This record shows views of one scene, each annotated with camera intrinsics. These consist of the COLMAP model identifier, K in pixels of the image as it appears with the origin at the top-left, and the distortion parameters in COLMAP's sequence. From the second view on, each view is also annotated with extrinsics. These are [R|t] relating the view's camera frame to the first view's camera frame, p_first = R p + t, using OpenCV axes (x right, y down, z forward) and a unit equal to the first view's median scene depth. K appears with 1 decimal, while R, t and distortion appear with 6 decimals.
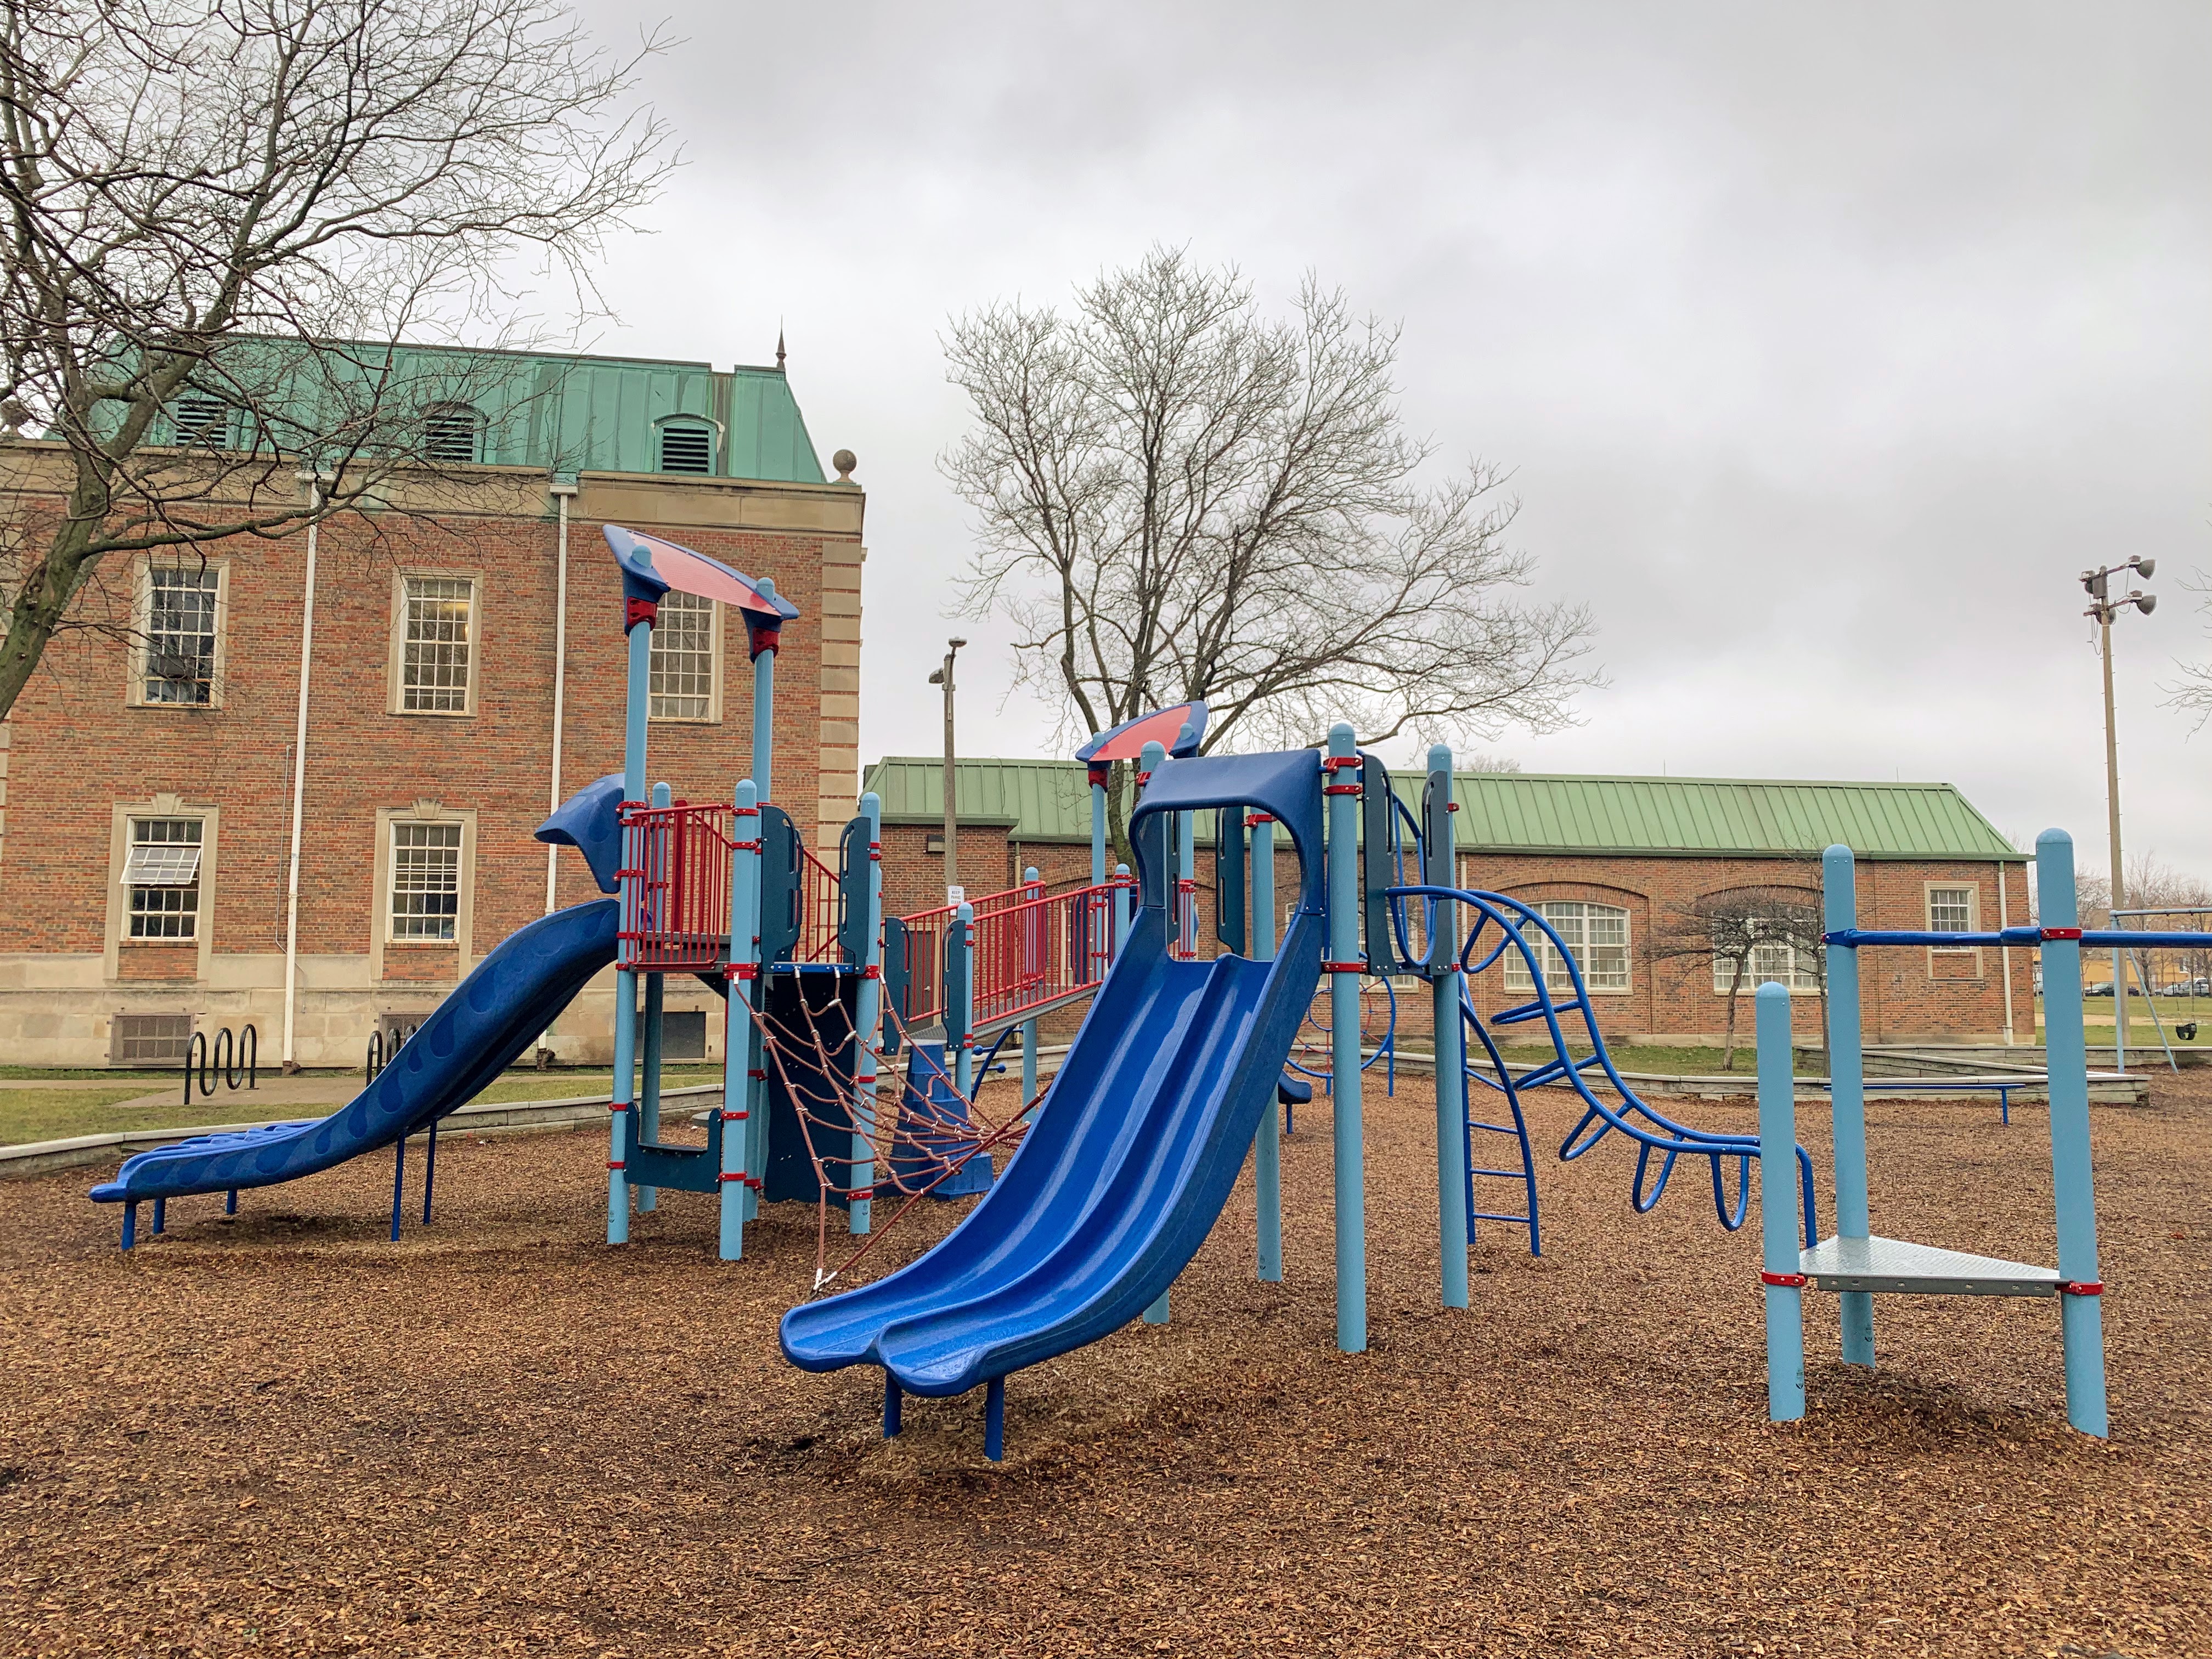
lens RADIAL K [[1684.3, 0, 1109.0], [0, 1684.3, 799.3], [0, 0, 1]] dist [0.020991, -0.000881]
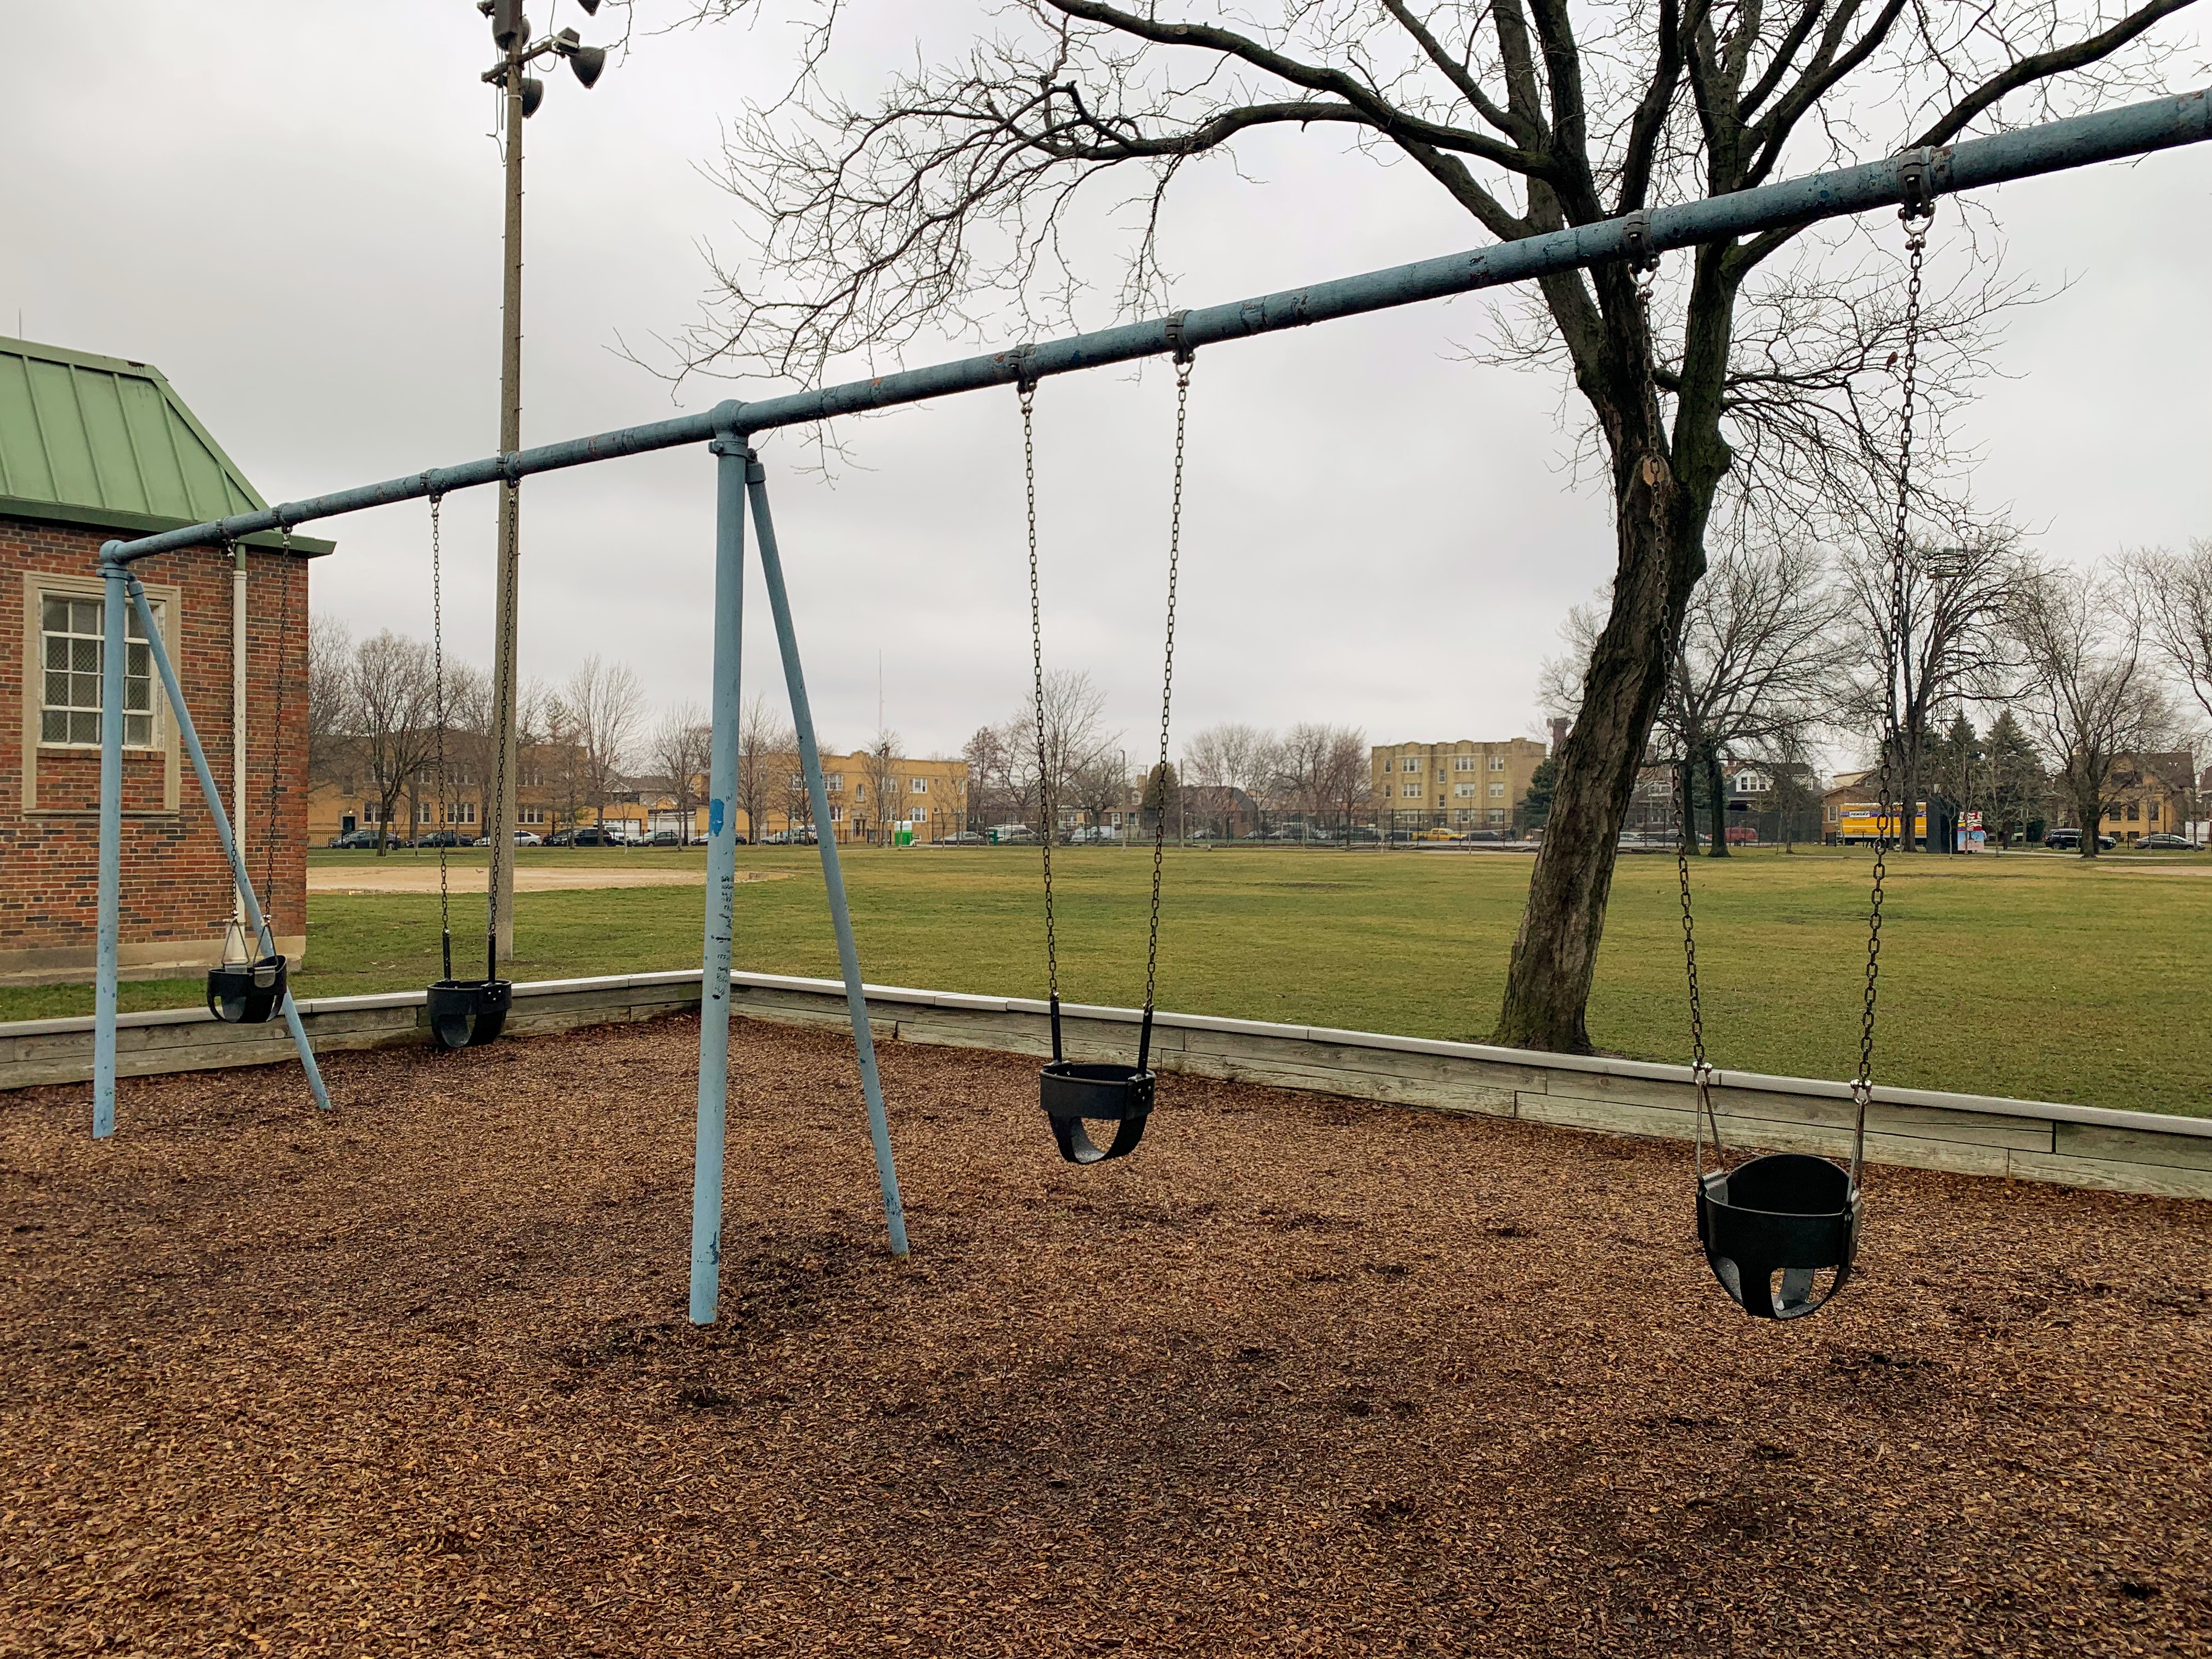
lens RADIAL K [[1697.9, 0, 1066.0], [0, 1697.9, 820.0], [0, 0, 1]] dist [0.041965, -0.001585]
pose [[0.759023, -0.002696, 0.651059, 0.397800], [-0.062148, 0.995125, 0.076574, 0.059647], [-0.648091, -0.098583, 0.755155, 0.518128]]
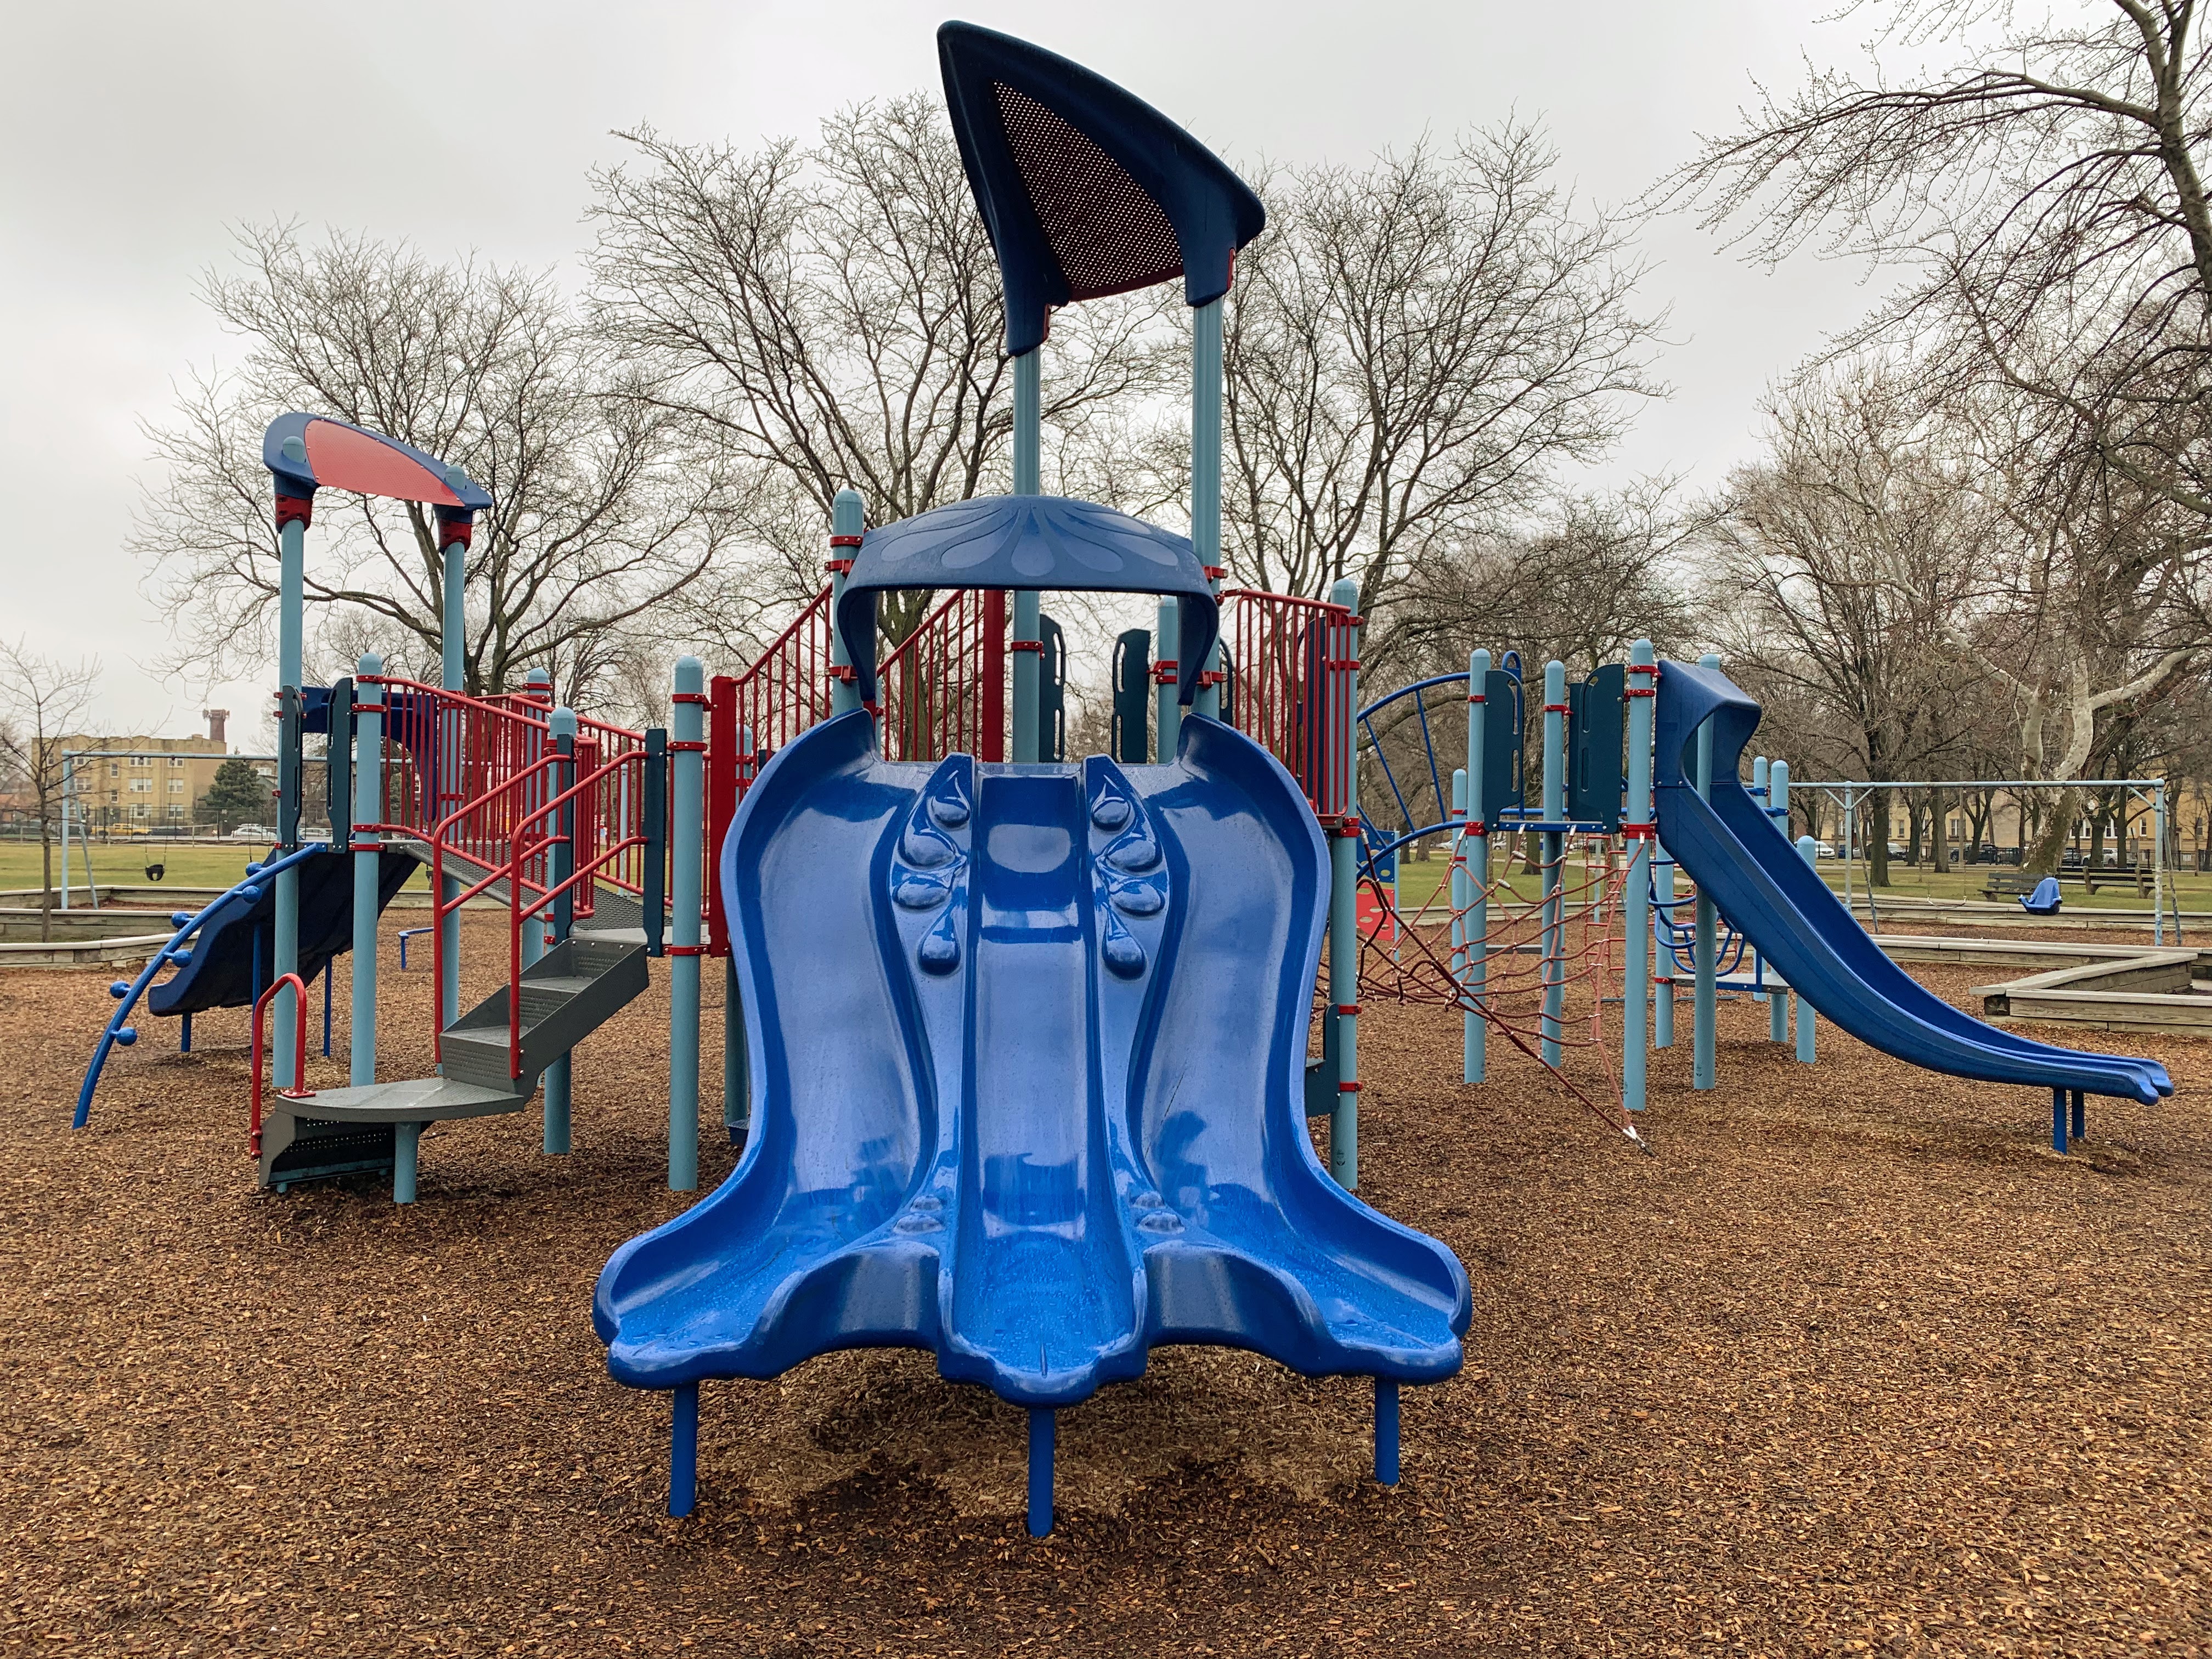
lens RADIAL K [[1742.3, 0, 1054.0], [0, 1742.3, 821.5], [0, 0, 1]] dist [0.046027, -0.000208]
pose [[0.126910, -0.000193, 0.991914, -0.251743], [-0.109320, 0.993905, 0.014181, 0.022592], [-0.985872, -0.110236, 0.126115, 0.239705]]
